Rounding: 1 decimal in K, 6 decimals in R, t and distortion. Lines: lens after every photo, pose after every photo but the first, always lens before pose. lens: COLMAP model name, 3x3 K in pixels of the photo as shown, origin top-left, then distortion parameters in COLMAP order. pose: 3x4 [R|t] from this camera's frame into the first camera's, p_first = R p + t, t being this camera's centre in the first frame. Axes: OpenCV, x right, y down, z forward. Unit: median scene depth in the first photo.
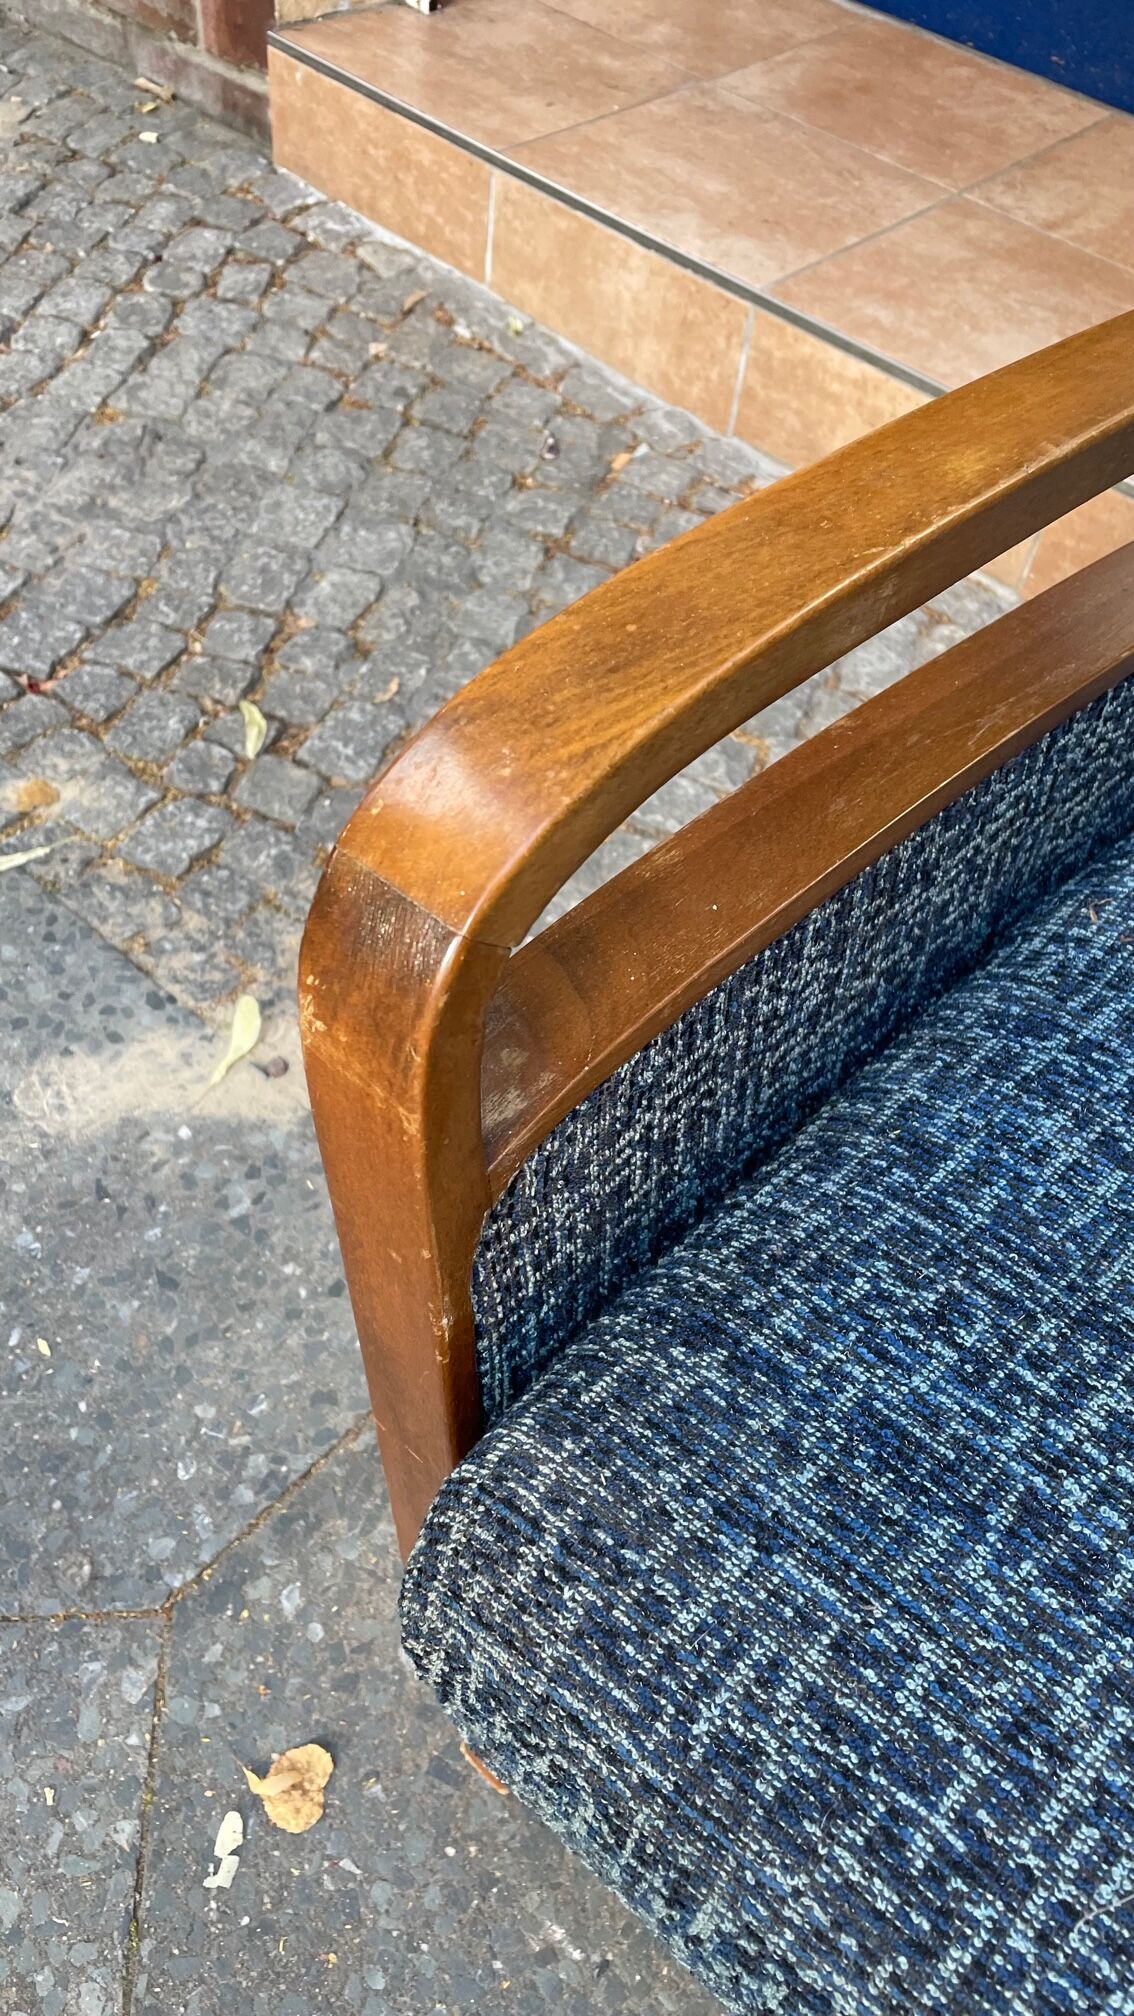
lens RADIAL K [[1520.3, 0, 604.0], [0, 1520.3, 1019.3], [0, 0, 1]] dist [0.084258, -0.126867]
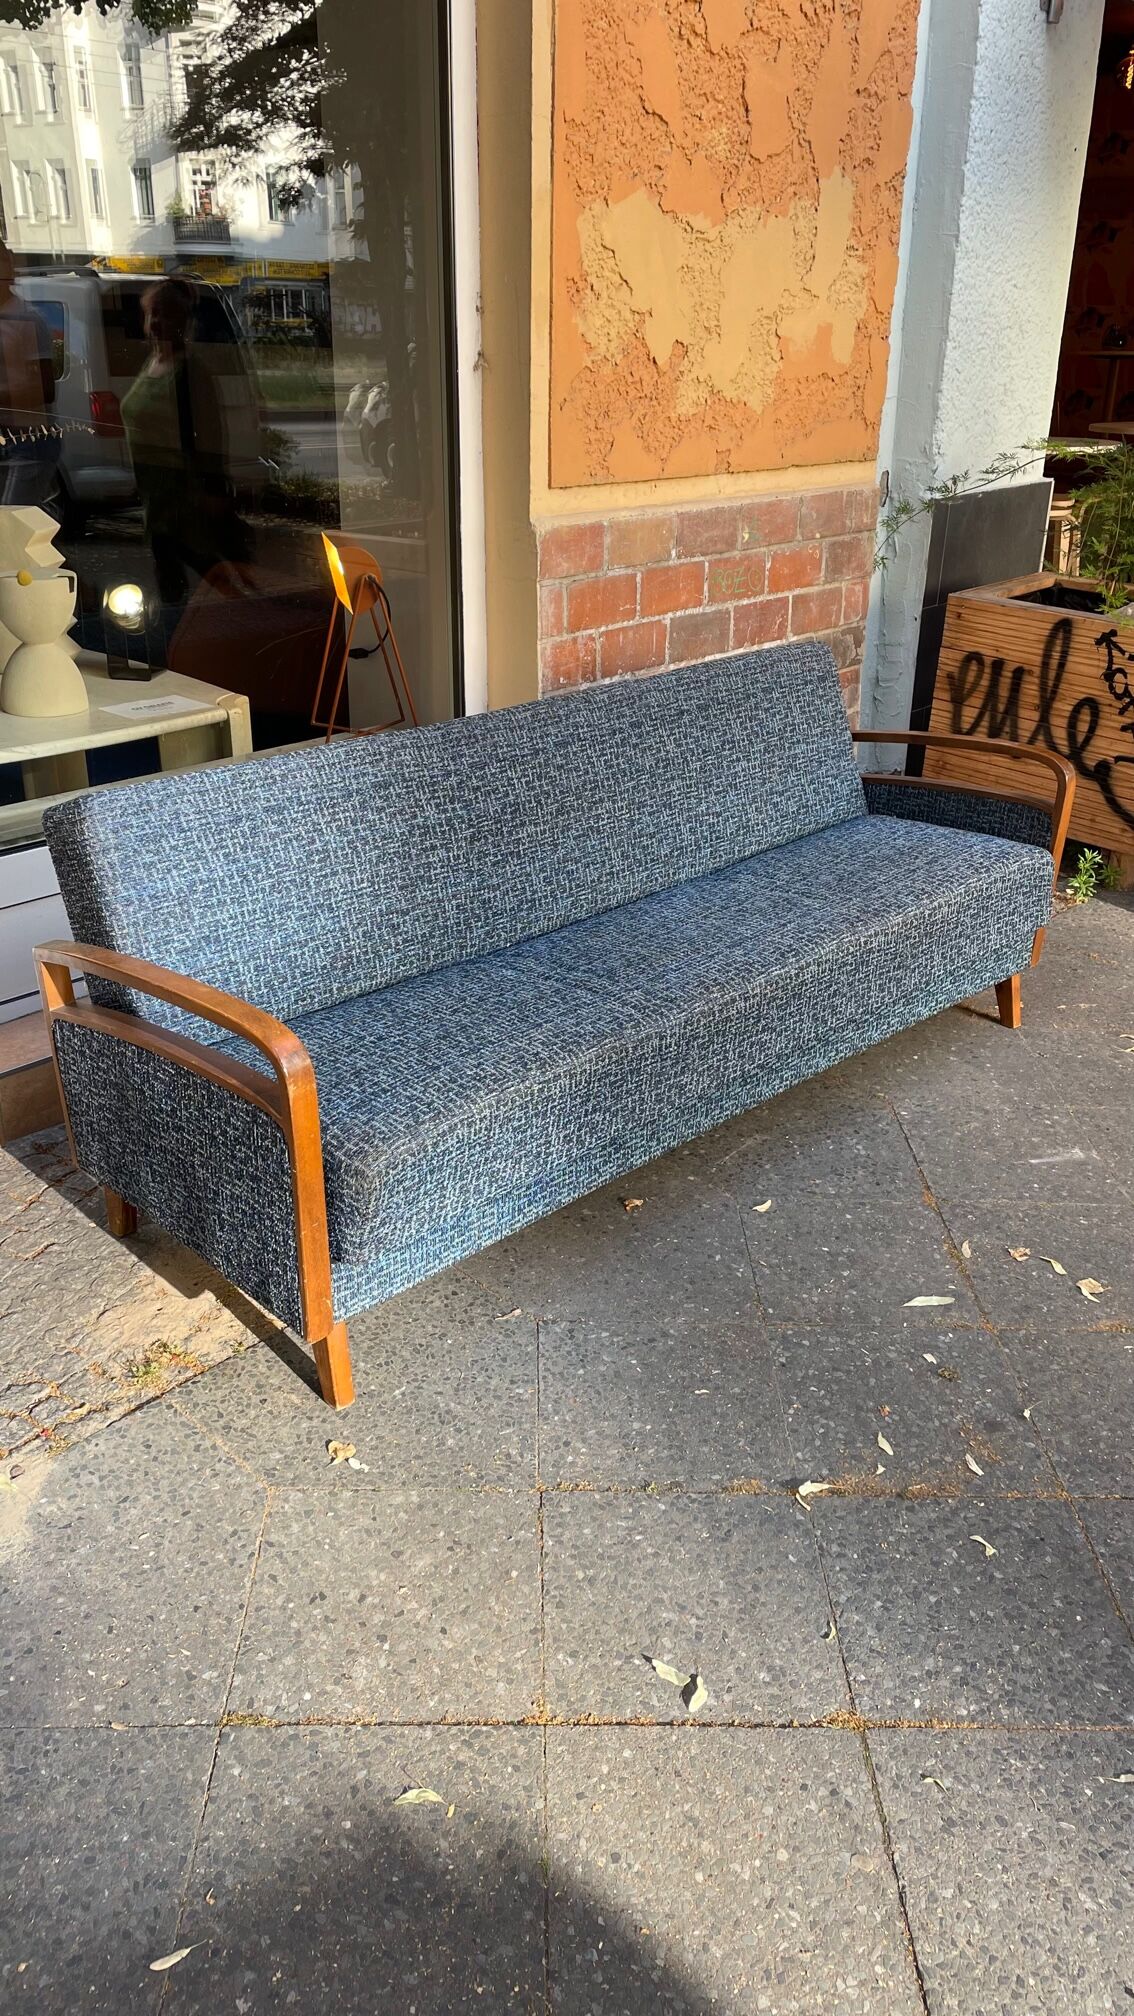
lens RADIAL K [[1526.1, 0, 575.8], [0, 1526.1, 987.4], [0, 0, 1]] dist [0.109070, -0.157308]
pose [[0.031901, -0.492529, 0.869711, -2.341395], [0.773042, 0.563727, 0.290891, -0.501816], [-0.633552, 0.663044, 0.398729, -1.025530]]
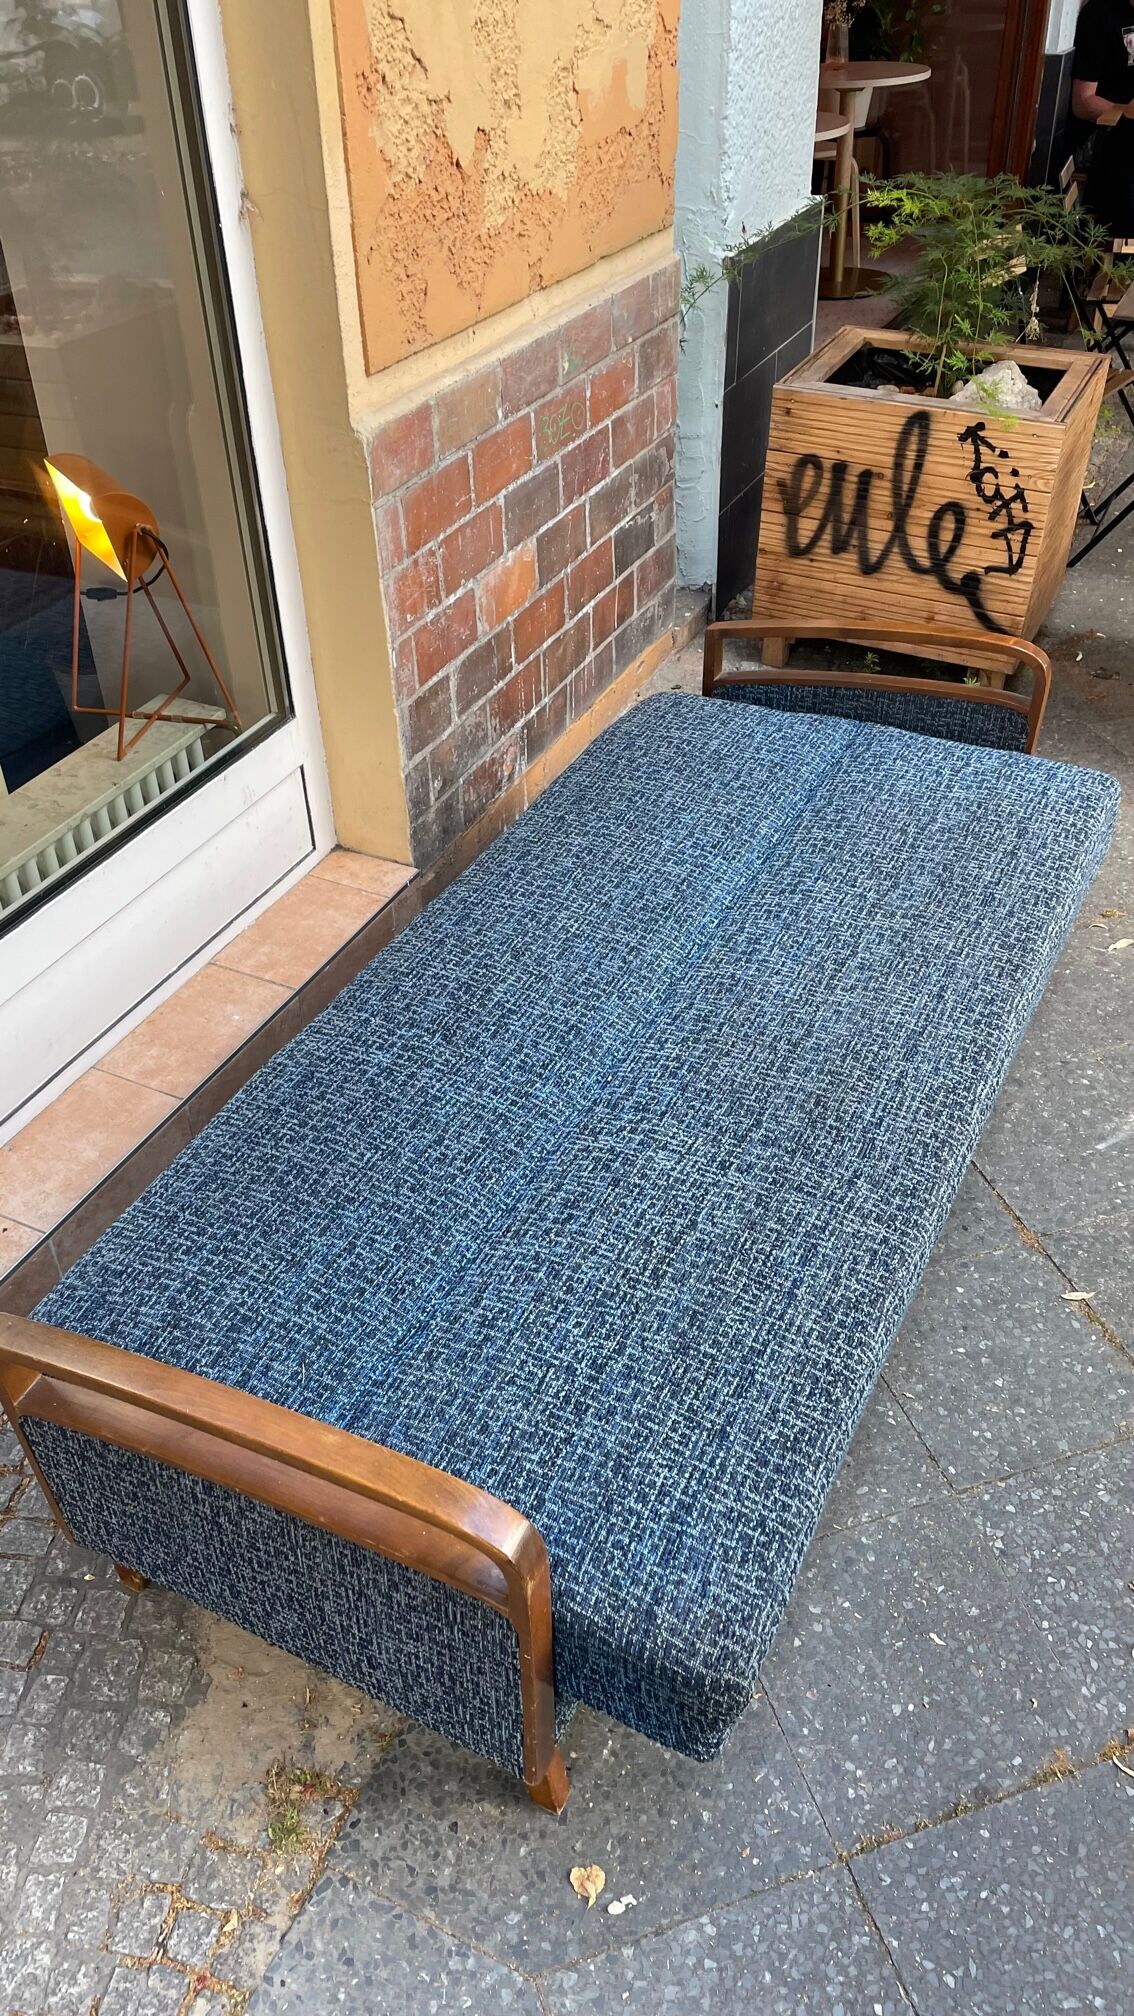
lens RADIAL K [[1528.2, 0, 555.4], [0, 1528.2, 989.1], [0, 0, 1]] dist [0.086098, -0.112087]
pose [[-0.270002, -0.651068, 0.709373, -0.986497], [0.751292, 0.318330, 0.578123, -1.314695], [-0.602212, 0.689041, 0.403192, -0.815044]]
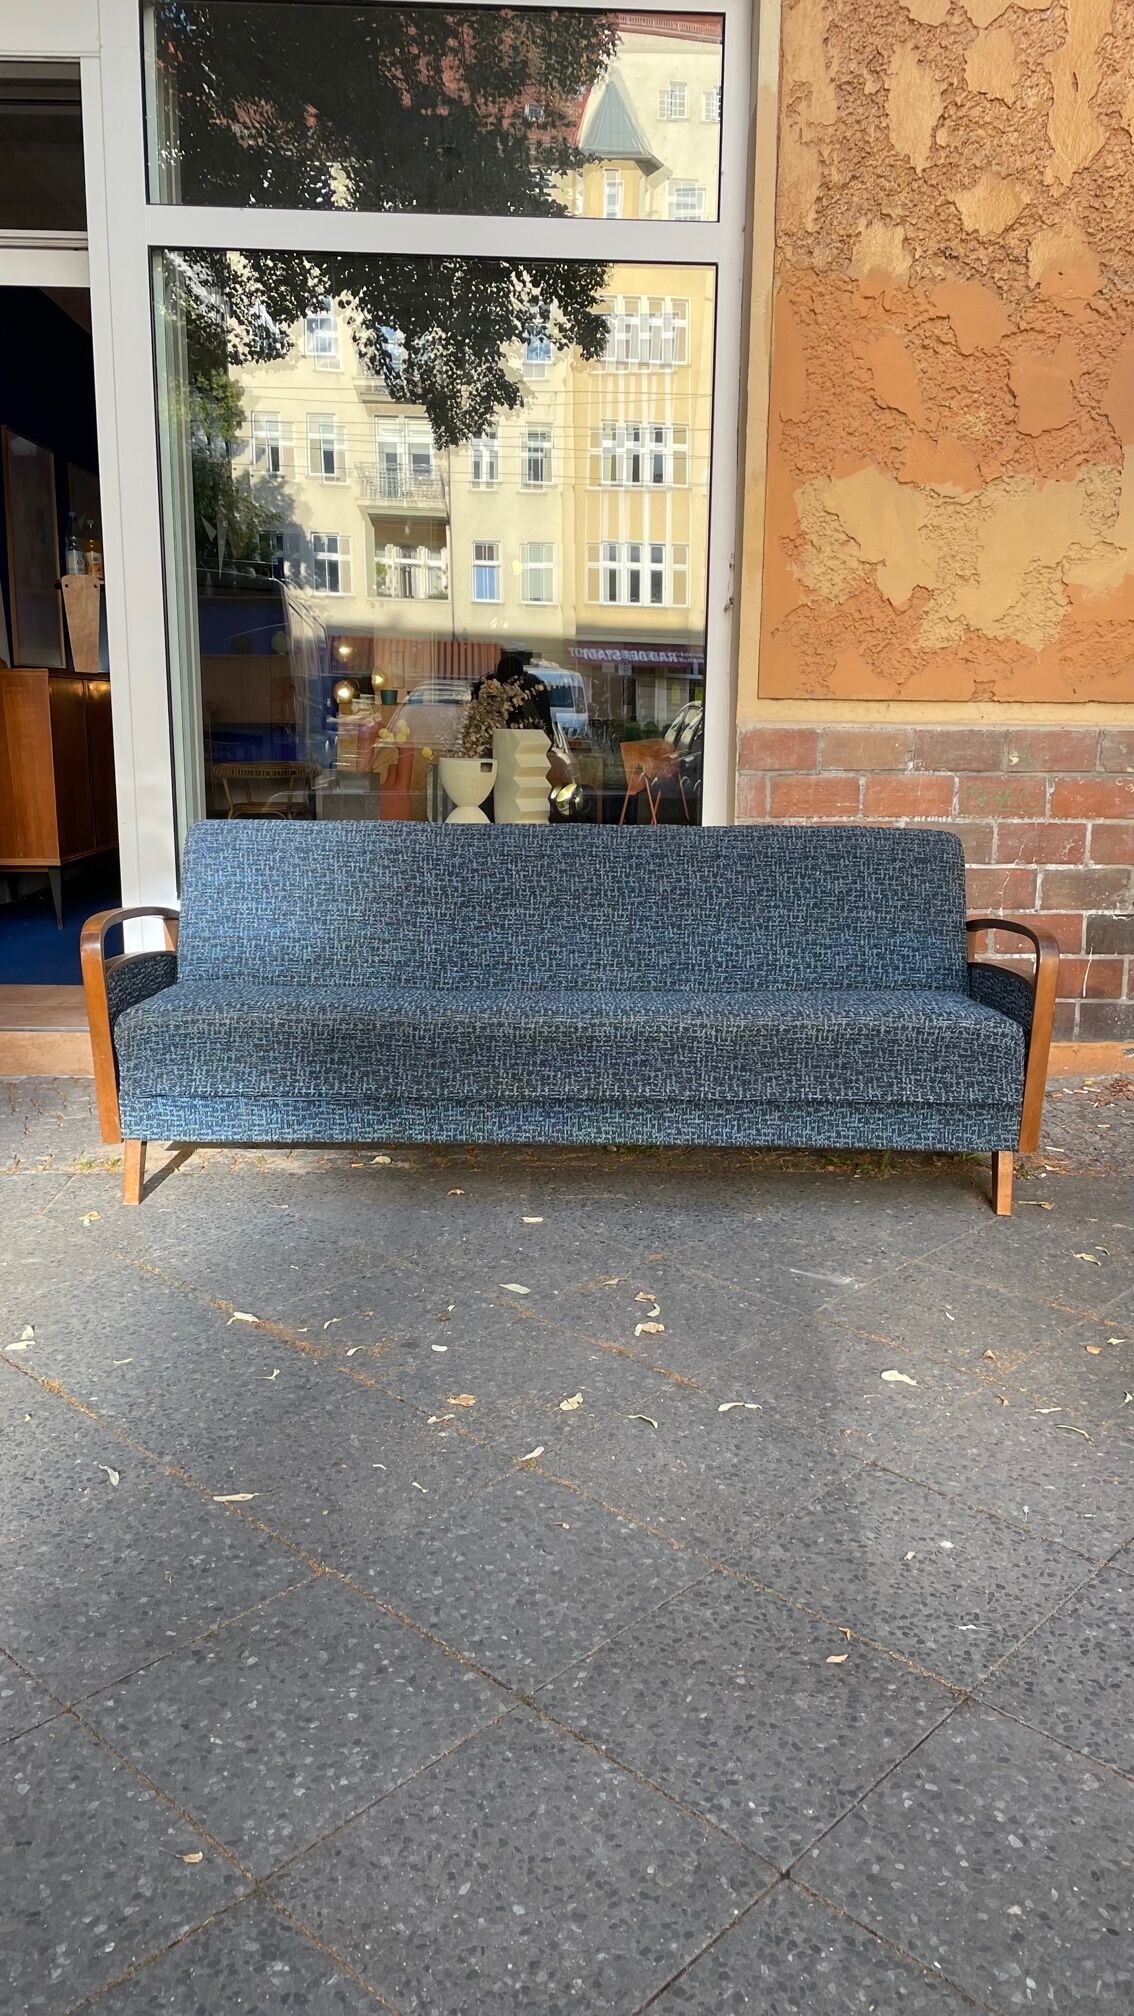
lens RADIAL K [[1518.6, 0, 578.2], [0, 1518.6, 1002.3], [0, 0, 1]] dist [0.090400, -0.122735]
pose [[0.726306, -0.220373, 0.651088, -1.952405], [0.573127, 0.717086, -0.396627, 2.652848], [-0.379480, 0.661228, 0.647126, -2.799377]]
